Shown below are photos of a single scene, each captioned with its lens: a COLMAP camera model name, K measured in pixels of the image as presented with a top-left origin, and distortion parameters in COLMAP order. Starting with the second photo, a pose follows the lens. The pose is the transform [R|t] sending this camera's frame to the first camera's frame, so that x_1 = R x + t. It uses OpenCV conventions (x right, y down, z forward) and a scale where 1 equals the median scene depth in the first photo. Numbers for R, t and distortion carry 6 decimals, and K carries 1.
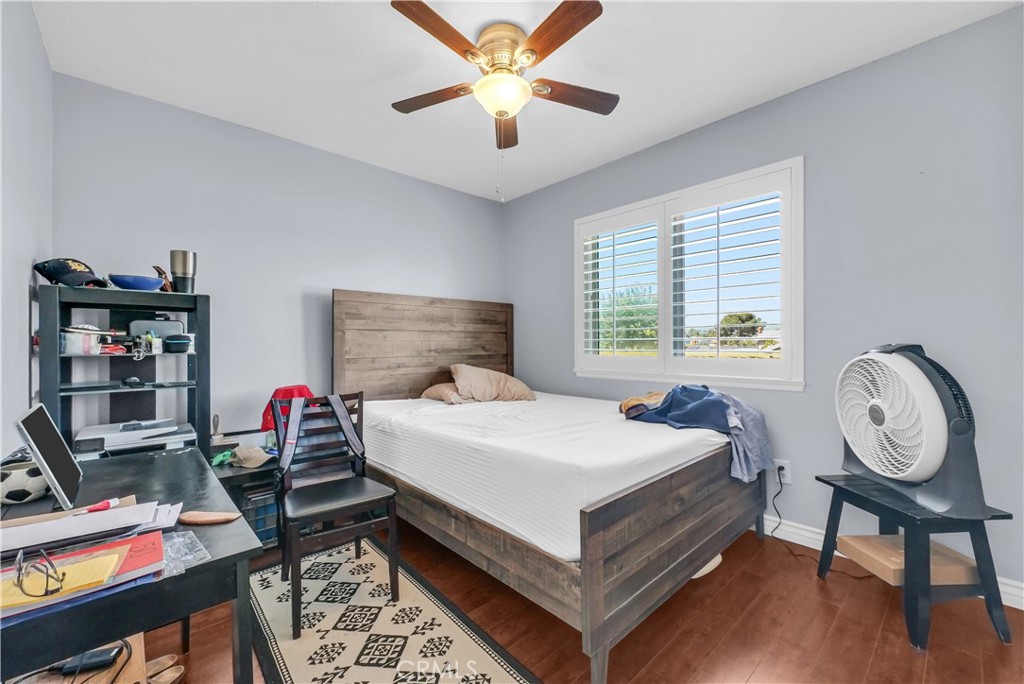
lens RADIAL K [[418.9, 0, 507.7], [0, 418.9, 341.7], [0, 0, 1]] dist [0.000623, 0.000128]
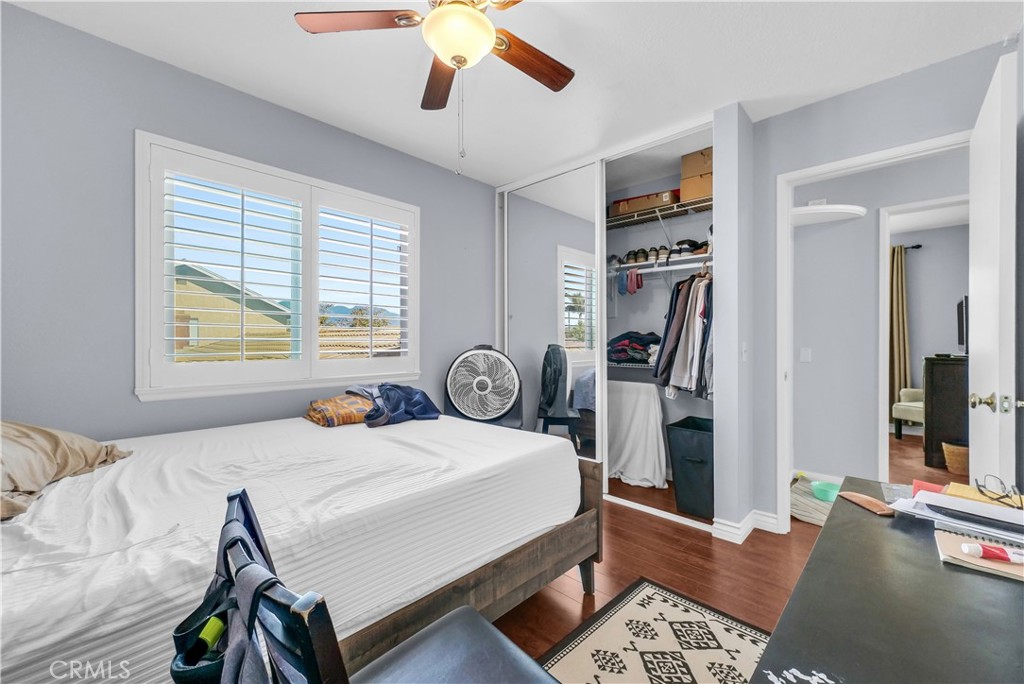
lens RADIAL K [[418.9, 0, 506.7], [0, 418.9, 340.0], [0, 0, 1]] dist [0.000623, 0.000128]
pose [[-0.063672, 0.002171, 0.997969, -0.908784], [-0.000868, 0.999997, -0.002231, -0.004922], [-0.997971, -0.001008, -0.063670, 1.054785]]
